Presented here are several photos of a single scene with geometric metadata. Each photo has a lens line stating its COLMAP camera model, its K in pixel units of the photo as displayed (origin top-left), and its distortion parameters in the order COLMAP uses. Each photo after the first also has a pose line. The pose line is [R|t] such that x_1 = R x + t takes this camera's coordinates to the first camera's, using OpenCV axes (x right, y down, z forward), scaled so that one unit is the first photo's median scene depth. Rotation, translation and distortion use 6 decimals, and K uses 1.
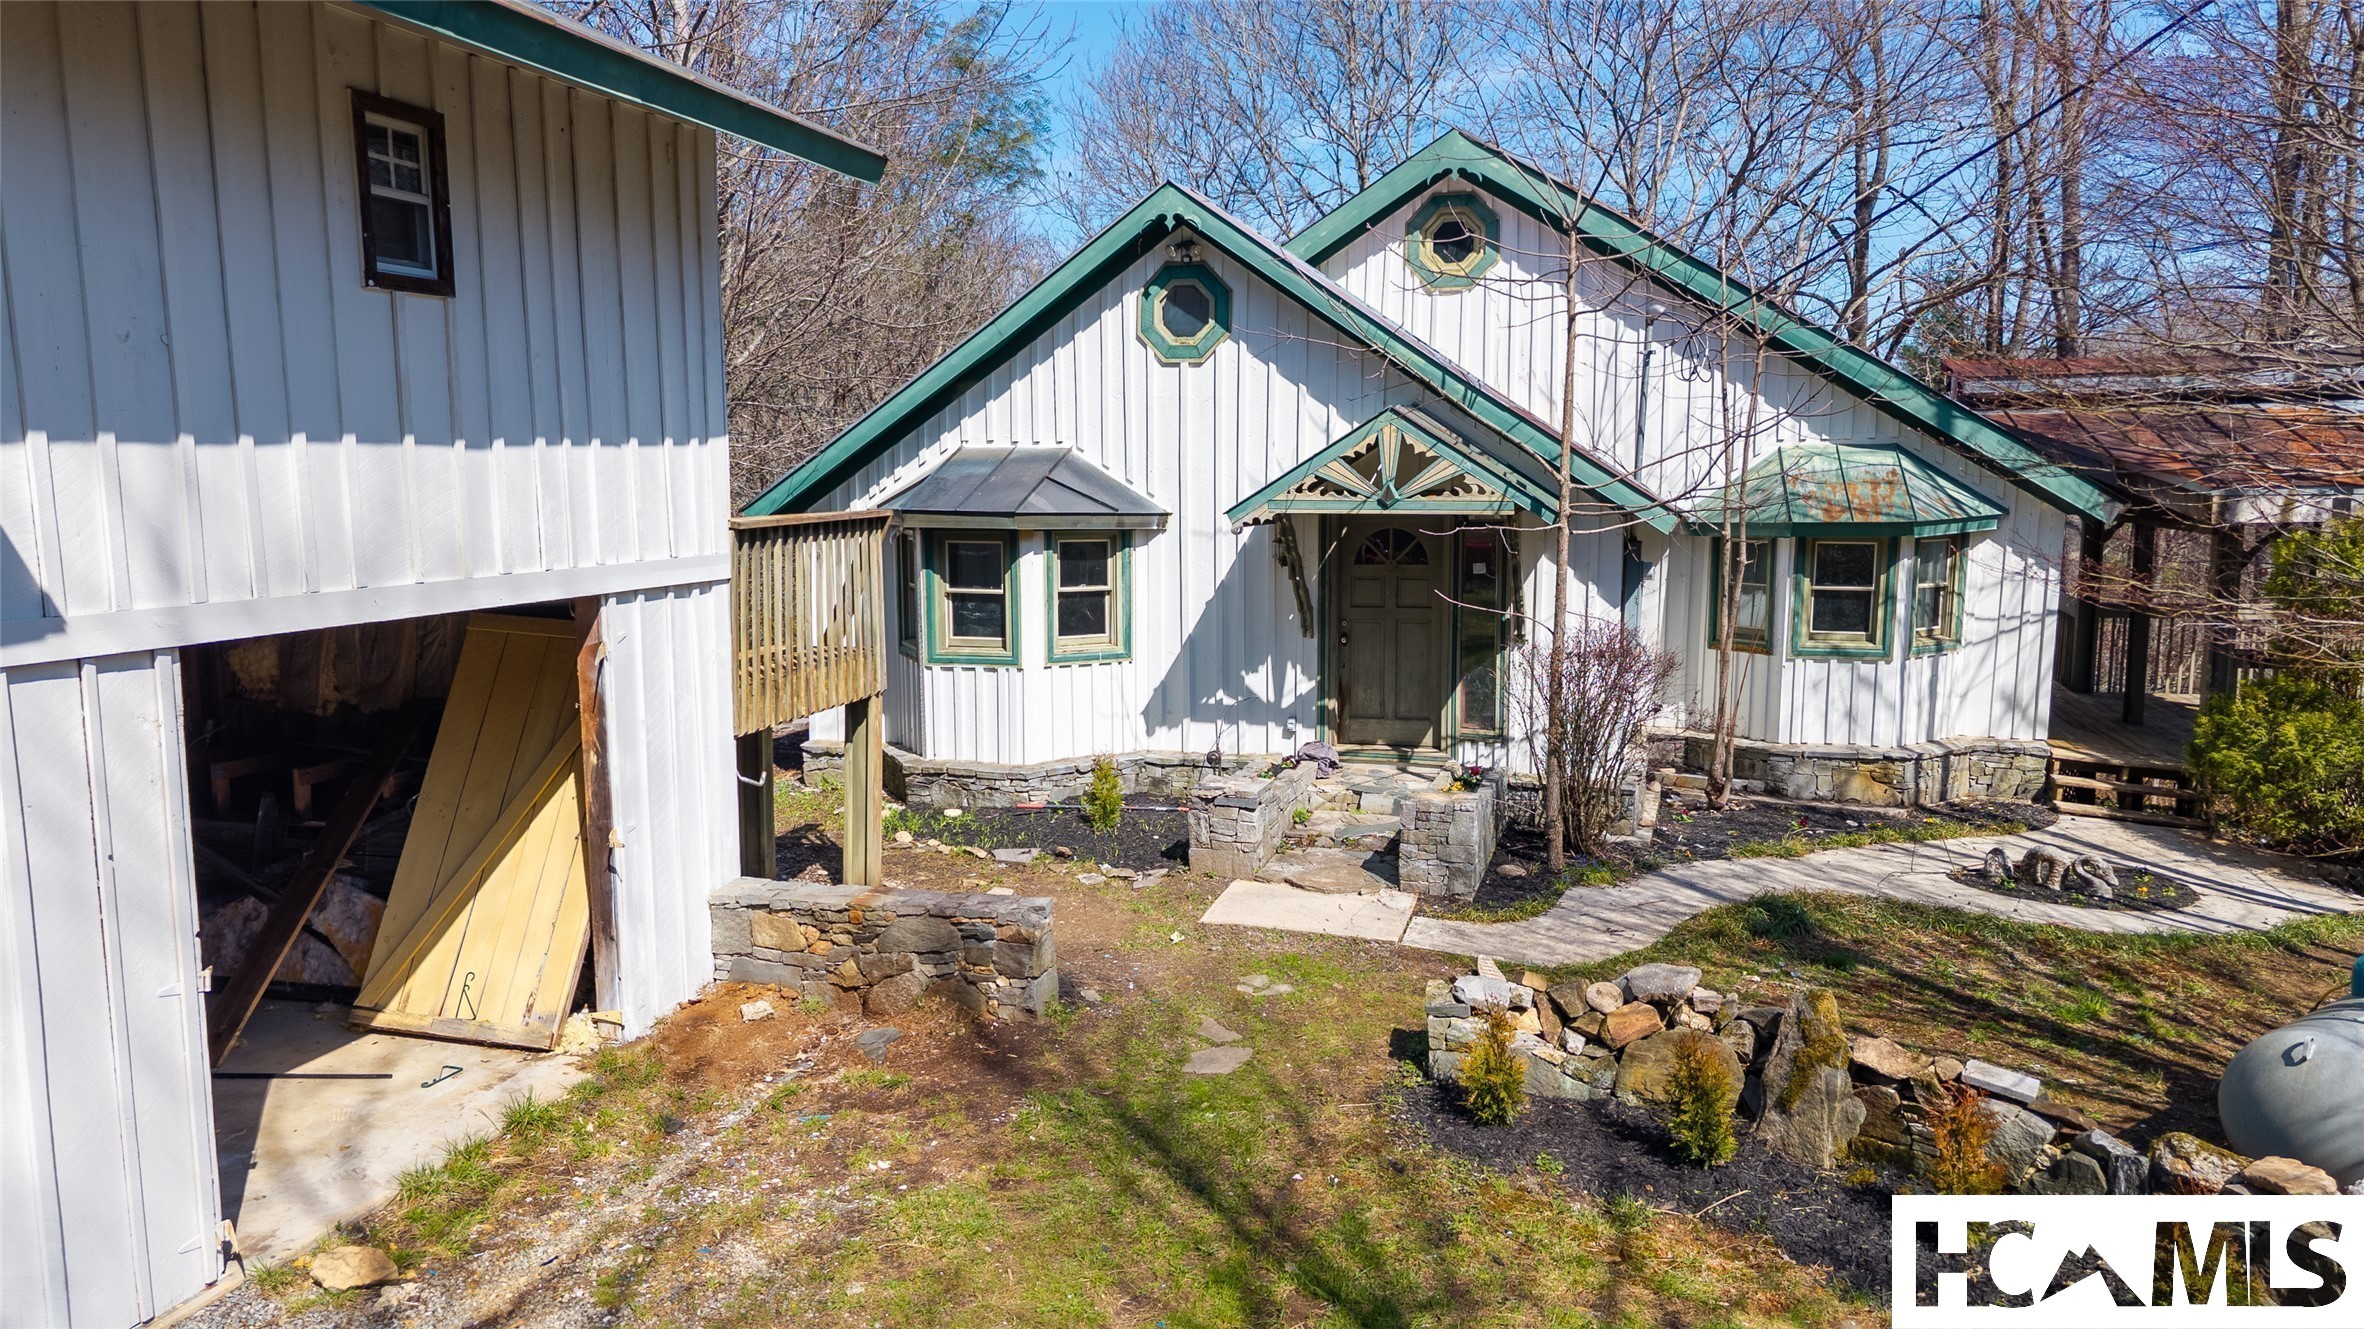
lens RADIAL K [[1558.9, 0, 1182.0], [0, 1558.9, 664.5], [0, 0, 1]] dist [0.033980, -0.043560]
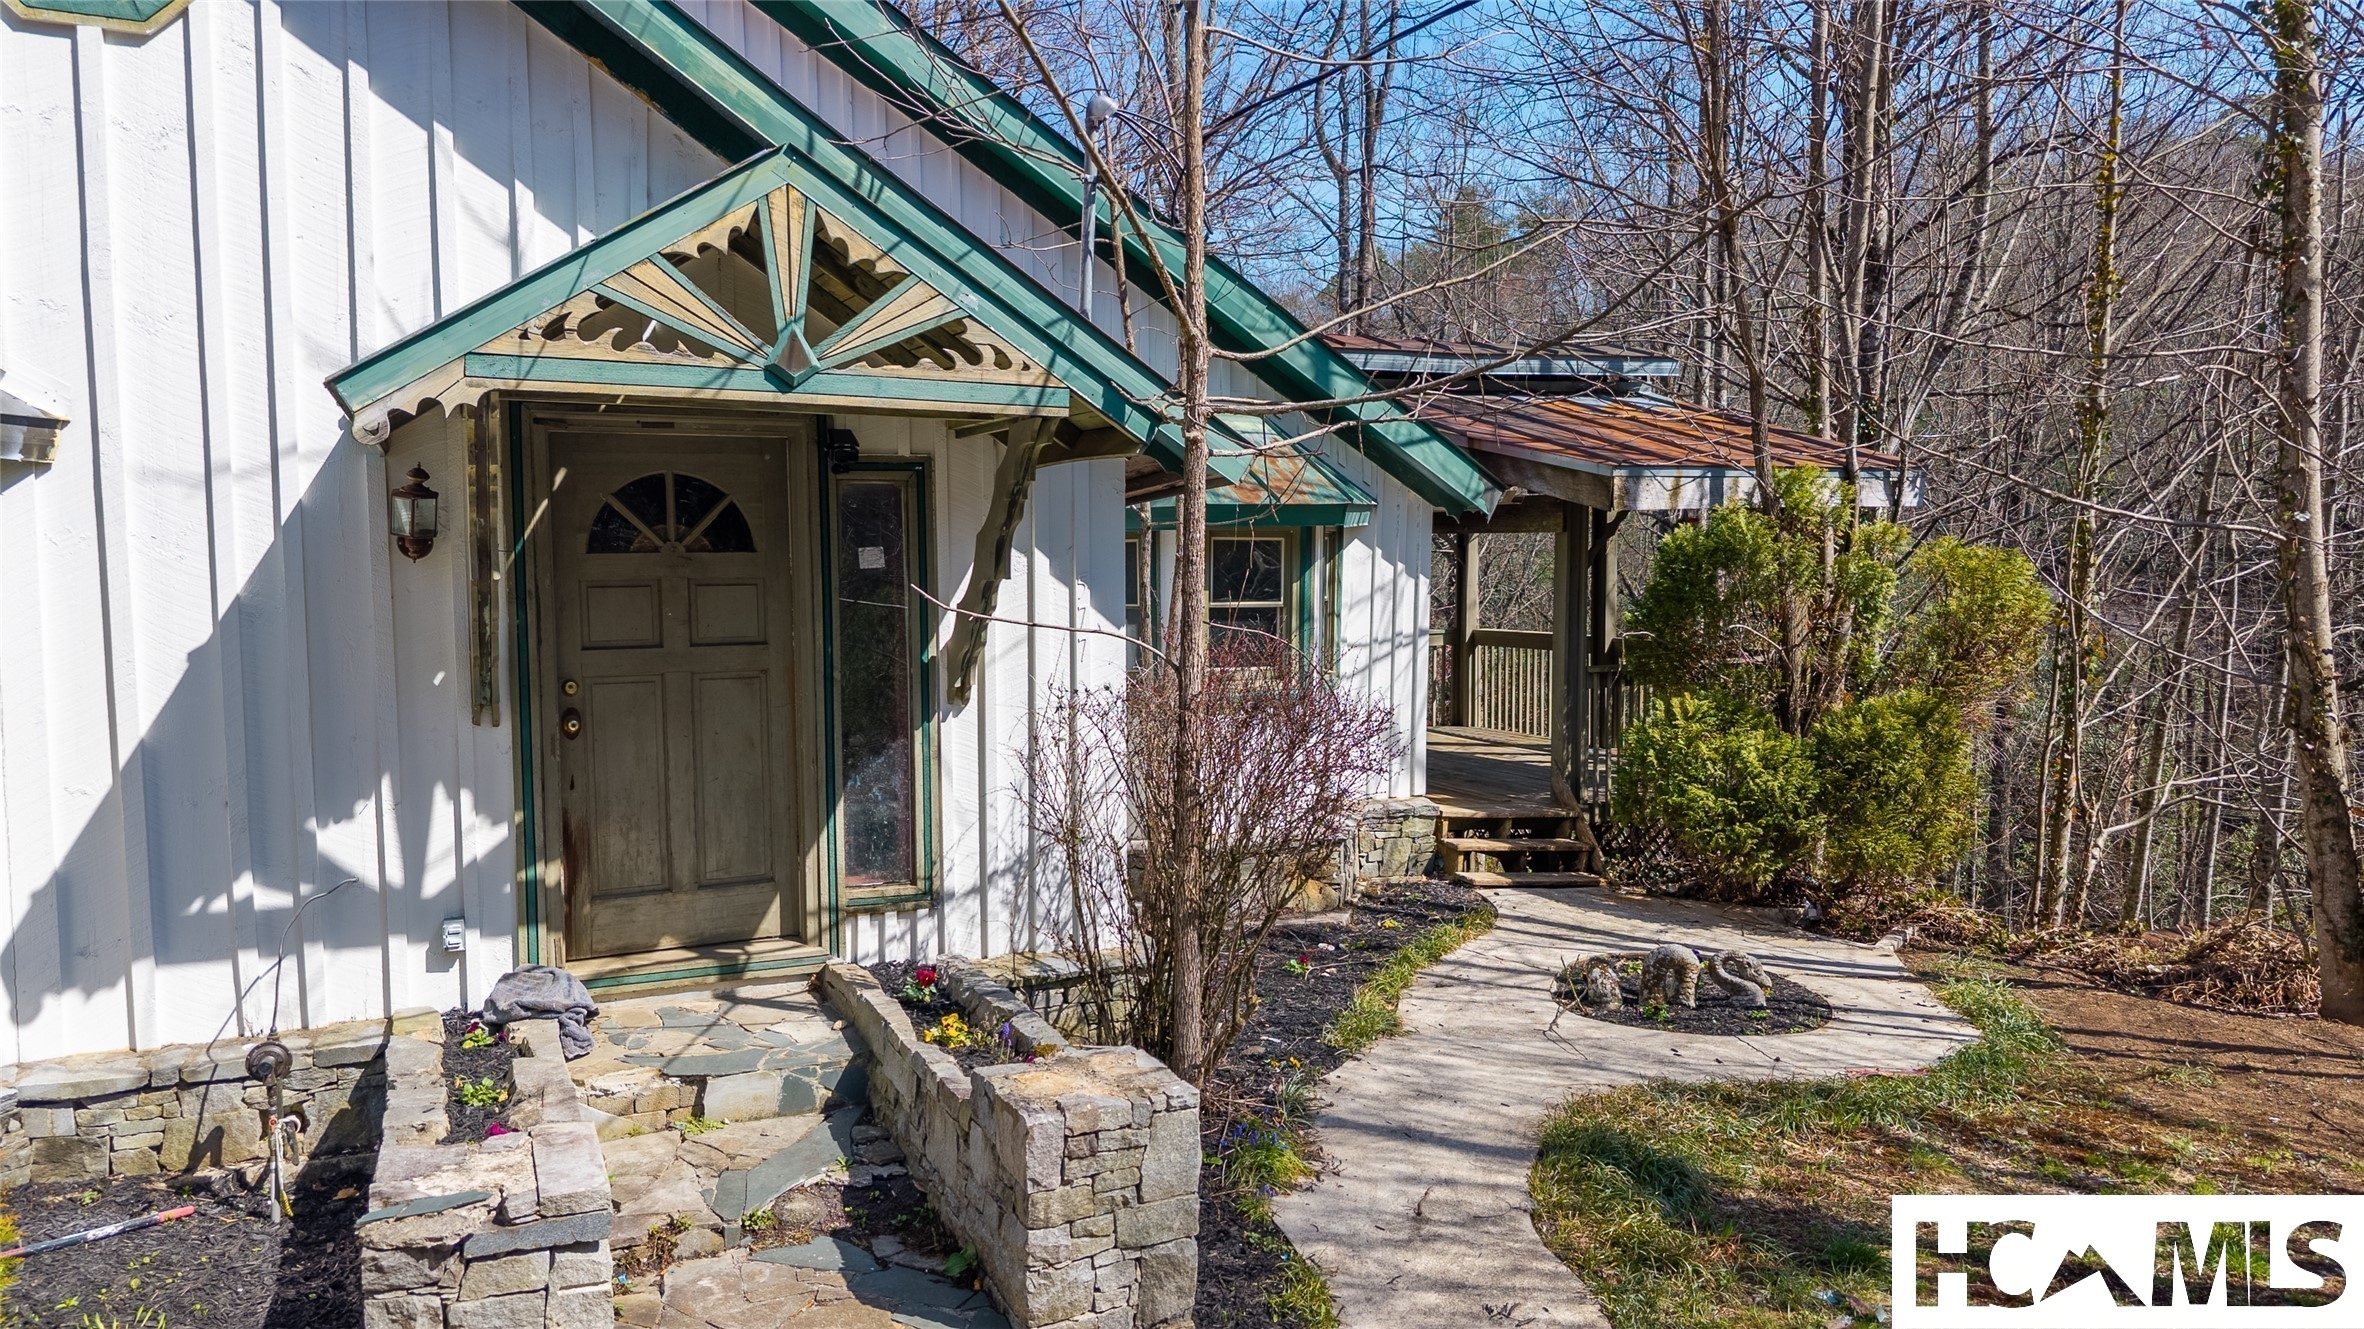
lens RADIAL K [[1558.9, 0, 1182.0], [0, 1558.9, 664.5], [0, 0, 1]] dist [0.033980, -0.043560]
pose [[0.740135, -0.042521, 0.671113, -0.064604], [0.081056, 0.996363, -0.026264, -0.006933], [-0.667555, 0.073837, 0.740890, 0.553639]]
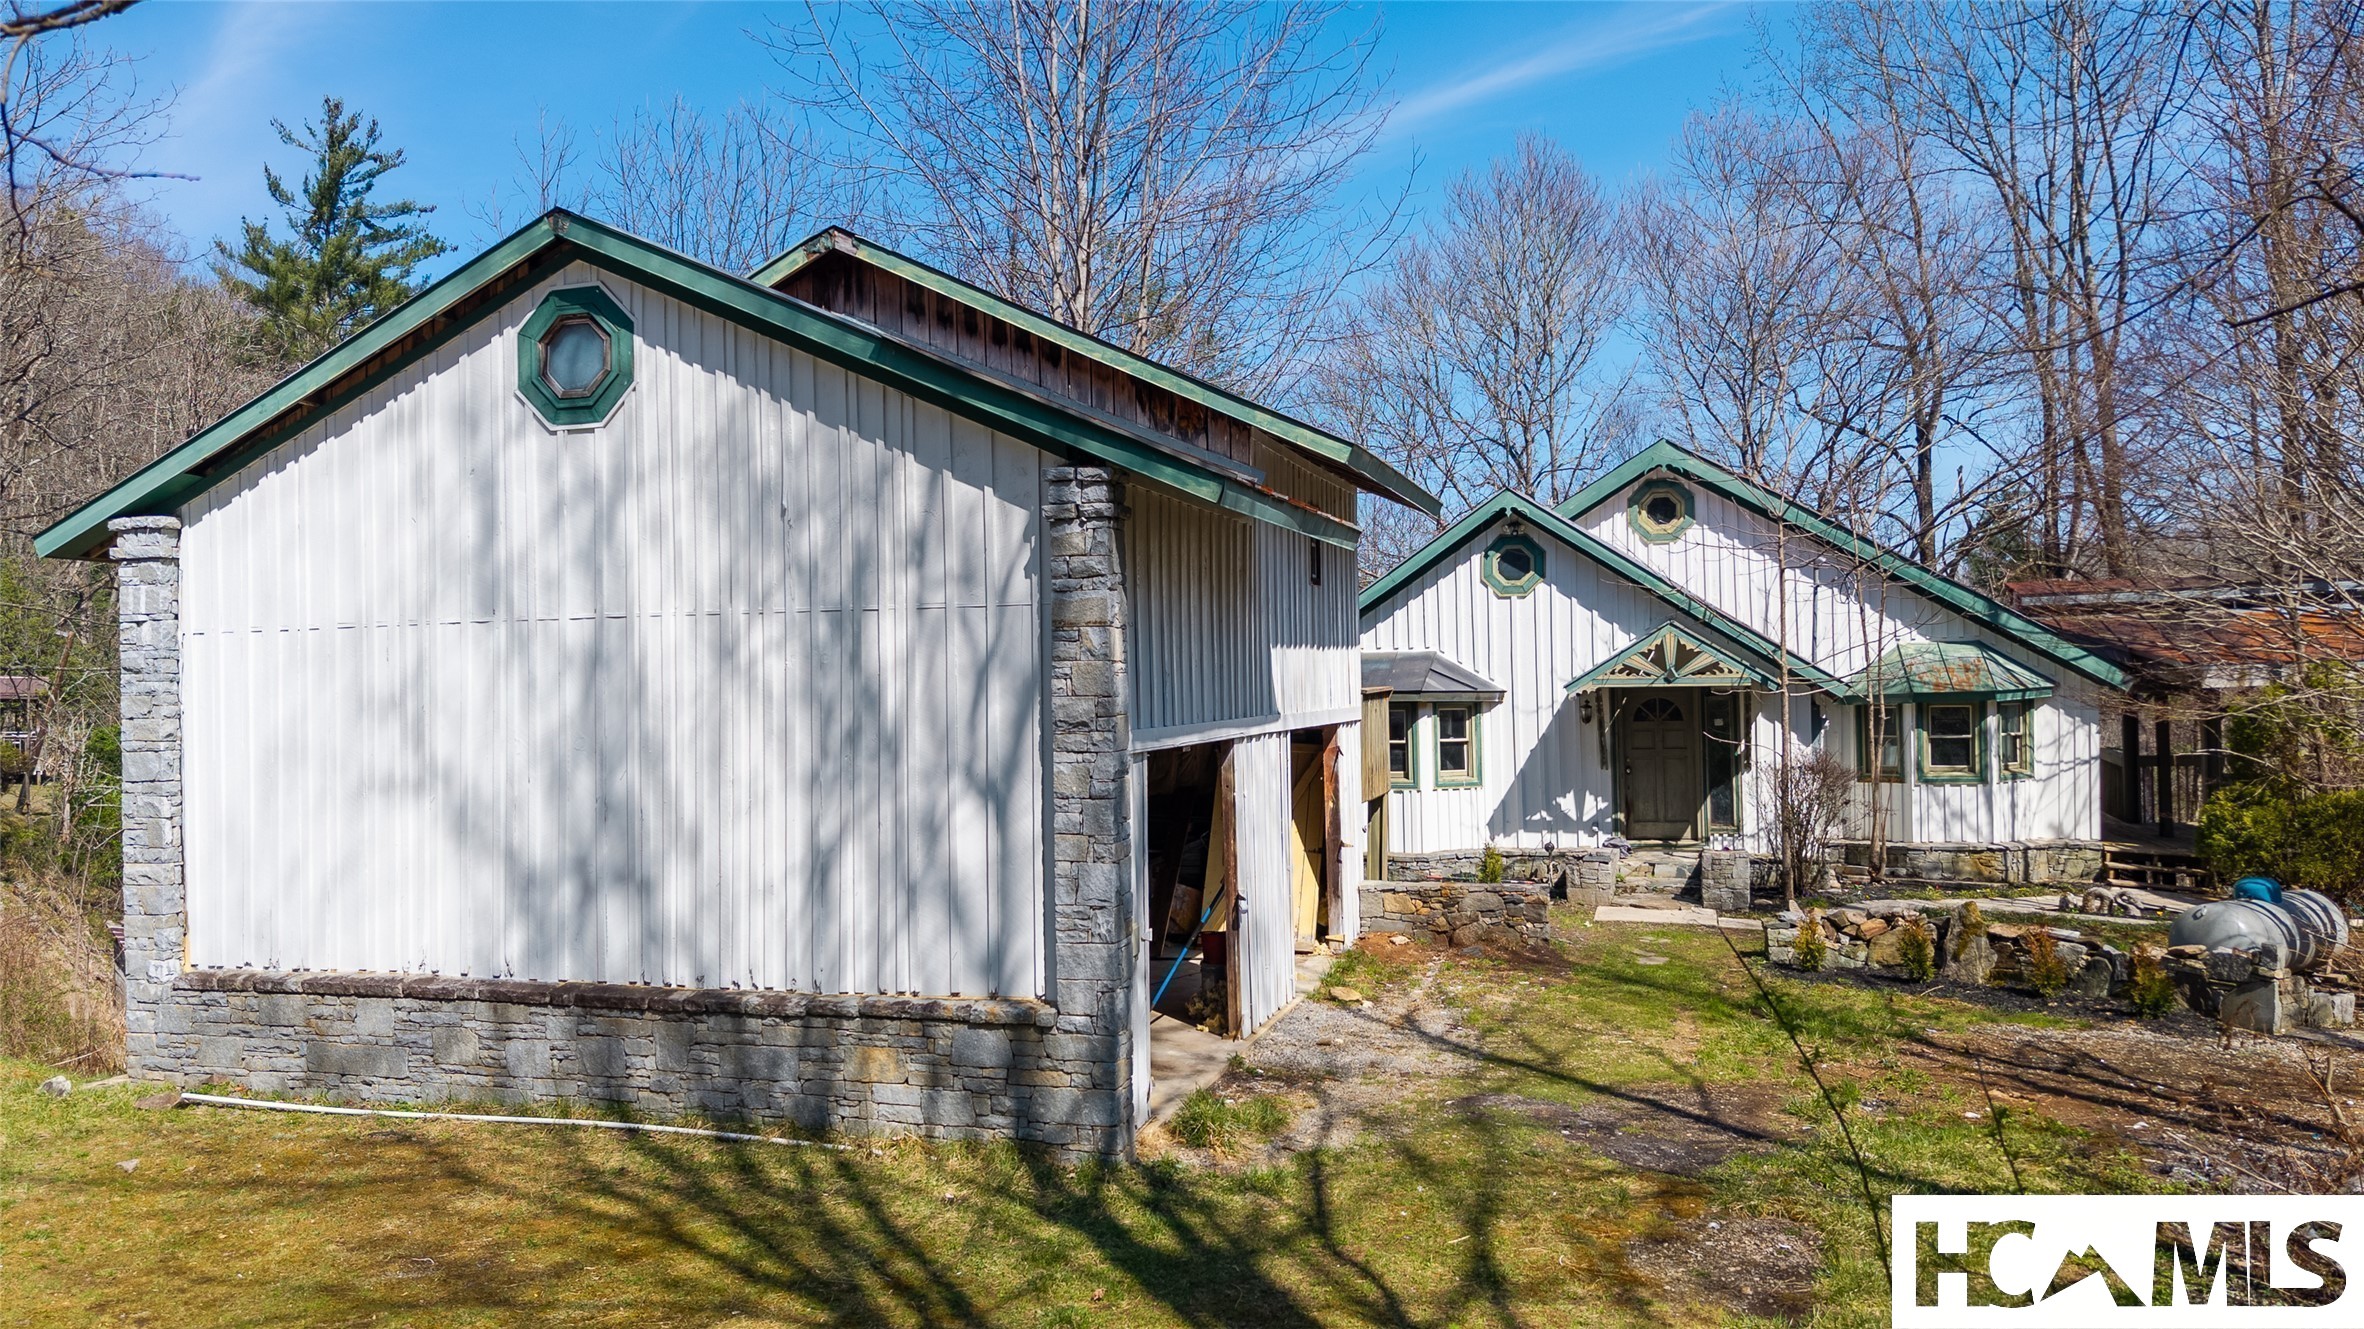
lens RADIAL K [[1825.9, 0, 1055.7], [0, 1825.9, 661.0], [0, 0, 1]] dist [0.060536, -0.073375]
pose [[0.999359, -0.015596, -0.032237, -0.404618], [0.010979, 0.990269, -0.138732, 0.124139], [0.034087, 0.138289, 0.989805, -0.846642]]
